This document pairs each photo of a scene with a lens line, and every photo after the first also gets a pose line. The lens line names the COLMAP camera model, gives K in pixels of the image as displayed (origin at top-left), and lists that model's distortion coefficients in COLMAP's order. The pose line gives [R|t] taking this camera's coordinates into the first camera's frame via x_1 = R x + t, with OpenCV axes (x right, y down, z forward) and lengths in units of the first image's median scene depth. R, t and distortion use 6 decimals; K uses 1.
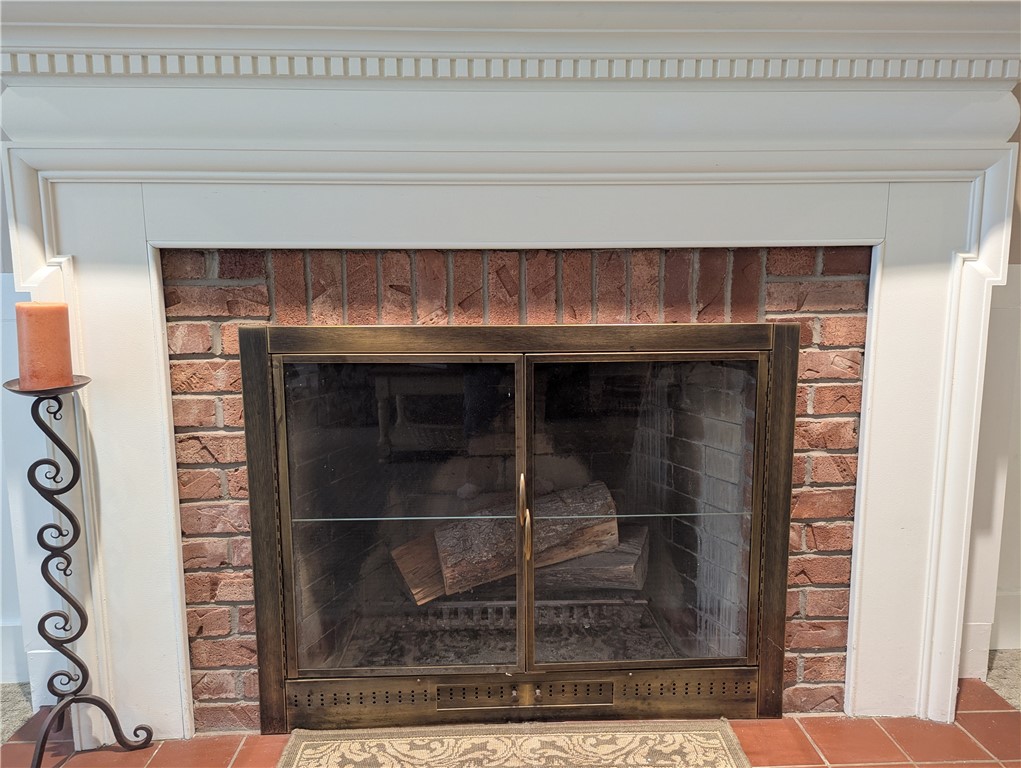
lens RADIAL K [[718.2, 0, 509.2], [0, 718.2, 378.7], [0, 0, 1]] dist [0.024171, -0.005828]
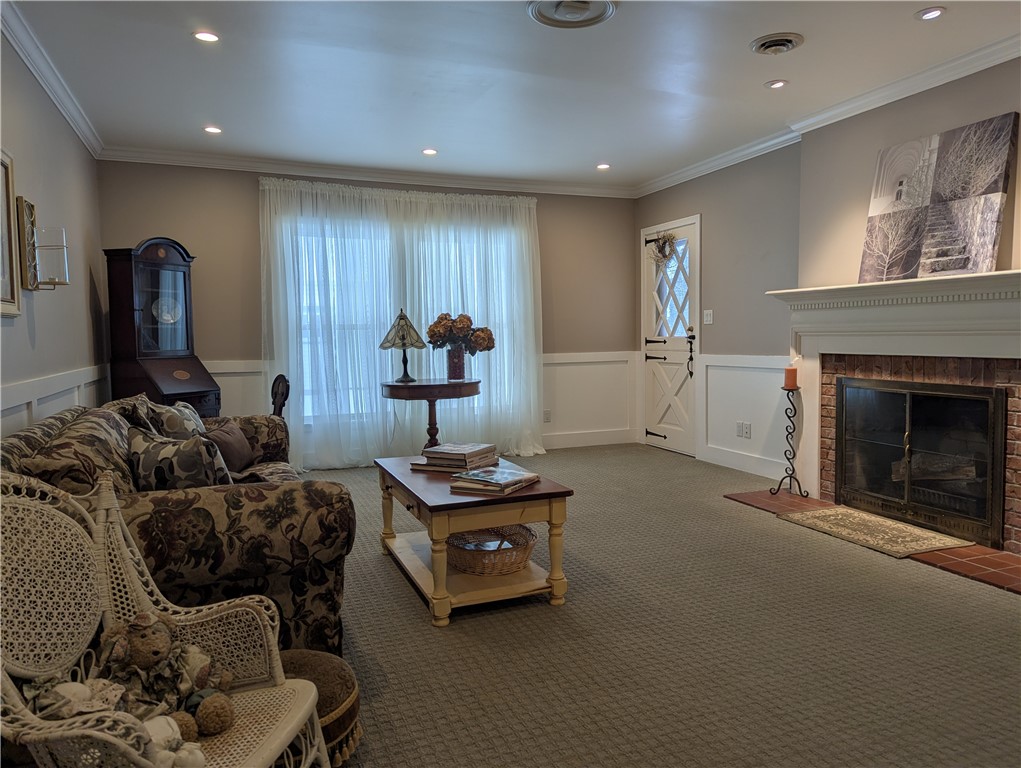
lens RADIAL K [[718.2, 0, 509.2], [0, 718.2, 378.7], [0, 0, 1]] dist [0.024171, -0.005828]
pose [[0.310597, 0.060819, -0.948594, 2.285072], [-0.121198, 0.992340, 0.023940, 0.042607], [0.942783, 0.107532, 0.315589, -1.471006]]
